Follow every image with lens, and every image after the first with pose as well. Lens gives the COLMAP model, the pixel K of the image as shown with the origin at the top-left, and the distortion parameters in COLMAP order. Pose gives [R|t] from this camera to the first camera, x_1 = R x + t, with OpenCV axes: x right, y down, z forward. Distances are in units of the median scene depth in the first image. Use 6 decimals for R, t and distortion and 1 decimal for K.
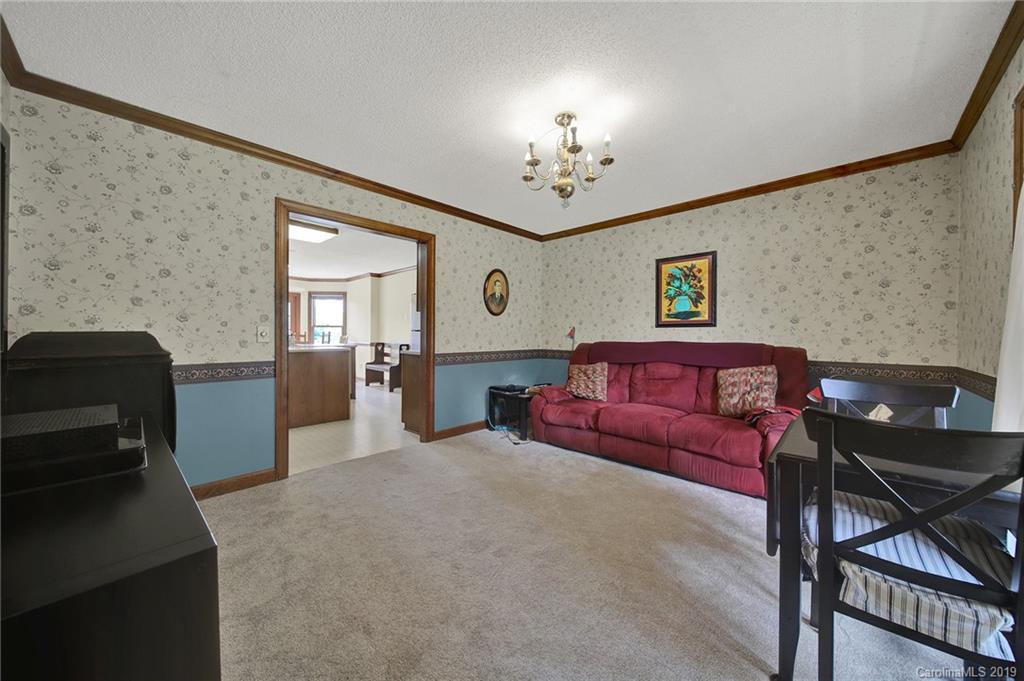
lens RADIAL K [[364.8, 0, 512.2], [0, 364.8, 338.0], [0, 0, 1]] dist [-0.001156, -0.000198]
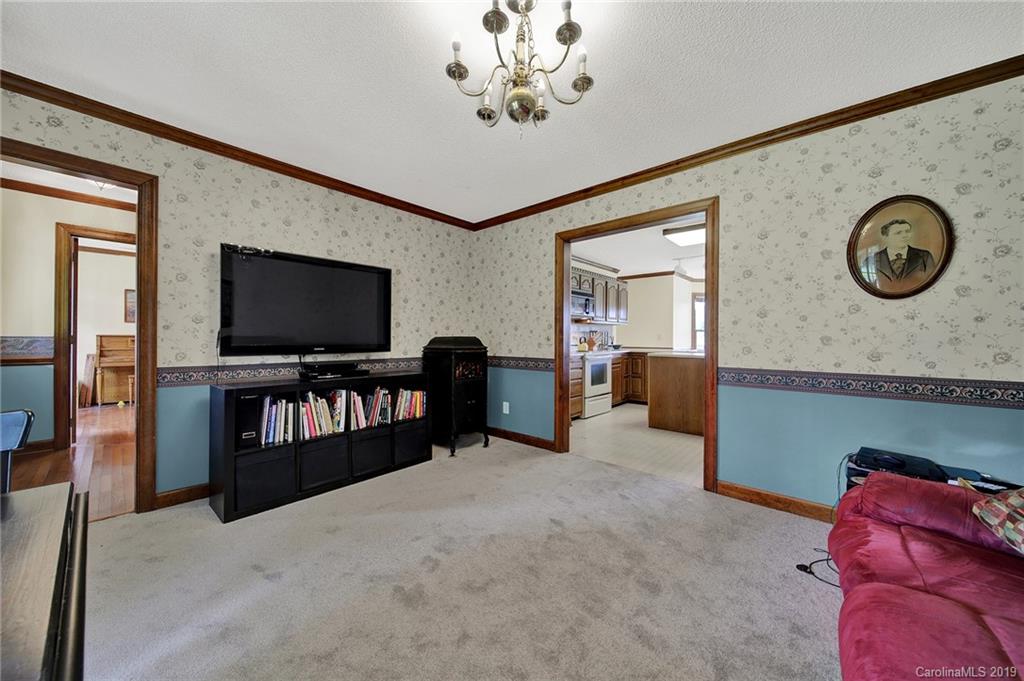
lens RADIAL K [[360.1, 0, 498.1], [0, 360.1, 335.7], [0, 0, 1]] dist [-0.000327, -0.000091]
pose [[0.010320, -0.012864, -0.999864, 0.479366], [-0.017098, 0.999769, -0.013040, -0.000341], [0.999801, 0.017230, 0.010098, 0.594240]]
